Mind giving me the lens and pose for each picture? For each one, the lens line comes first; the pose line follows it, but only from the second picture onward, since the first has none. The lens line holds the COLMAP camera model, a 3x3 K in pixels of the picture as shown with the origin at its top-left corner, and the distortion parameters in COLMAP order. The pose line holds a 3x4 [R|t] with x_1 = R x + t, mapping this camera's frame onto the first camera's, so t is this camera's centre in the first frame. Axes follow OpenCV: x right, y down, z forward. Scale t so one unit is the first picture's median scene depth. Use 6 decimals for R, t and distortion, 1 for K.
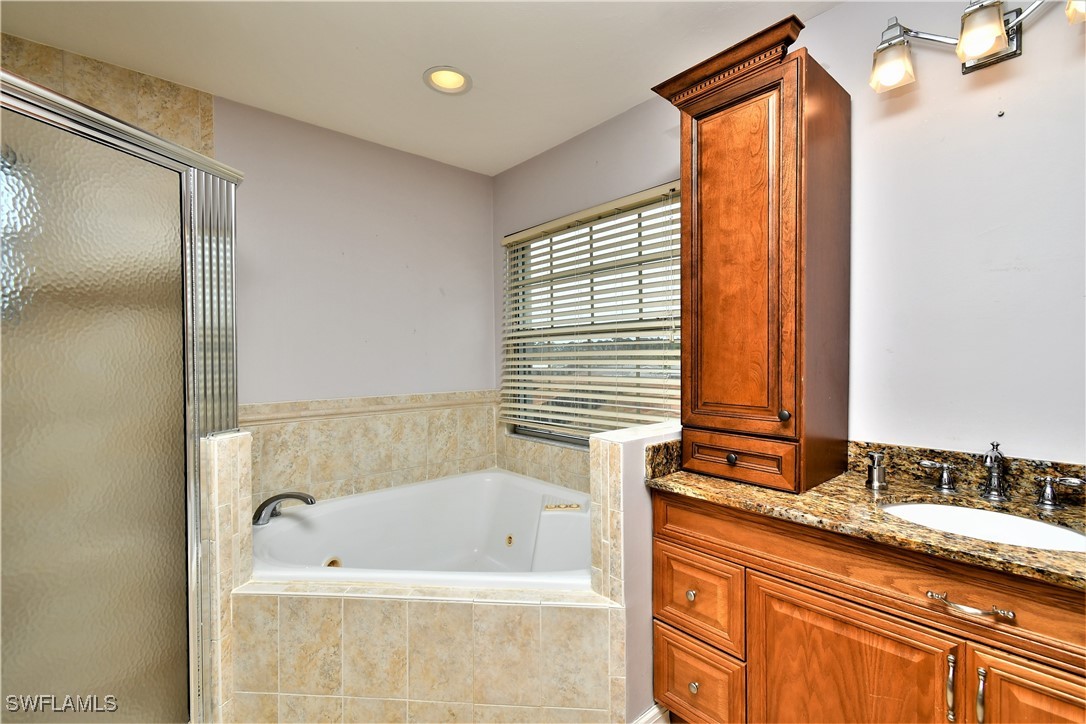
lens RADIAL K [[487.4, 0, 544.9], [0, 487.4, 358.5], [0, 0, 1]] dist [0.005955, -0.000163]
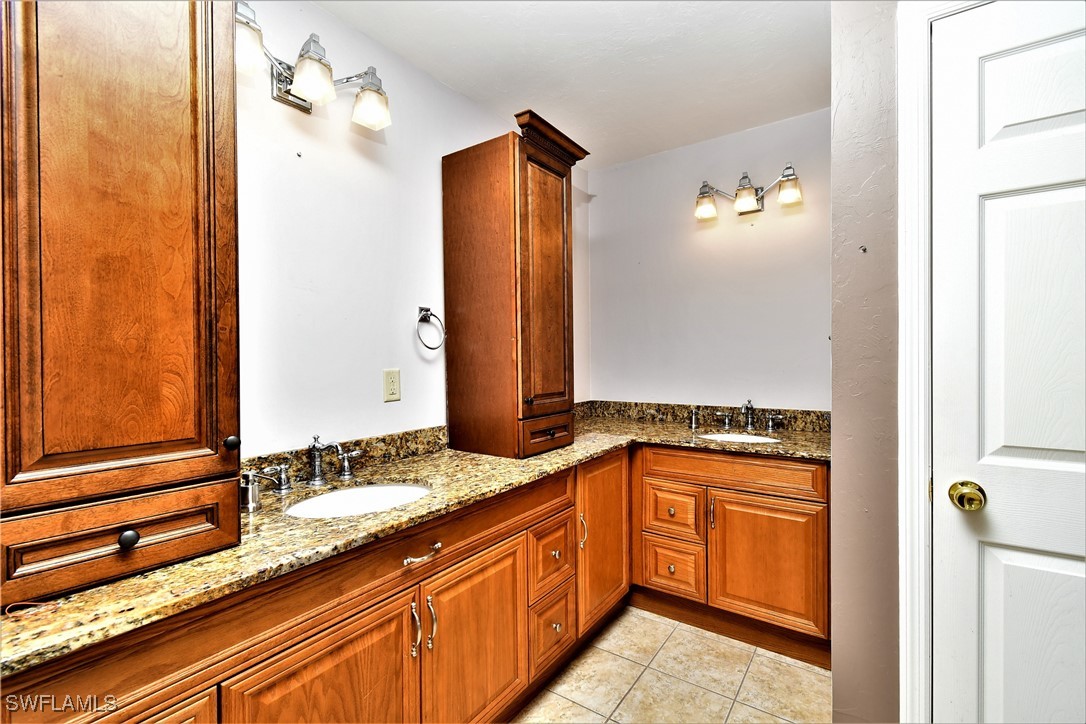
lens RADIAL K [[487.4, 0, 544.8], [0, 487.4, 361.6], [0, 0, 1]] dist [0.005955, -0.000163]
pose [[-0.235923, 0.002530, 0.971769, -0.358084], [0.020470, 0.999788, 0.002367, 0.003724], [-0.971556, 0.020450, -0.235924, 0.782686]]
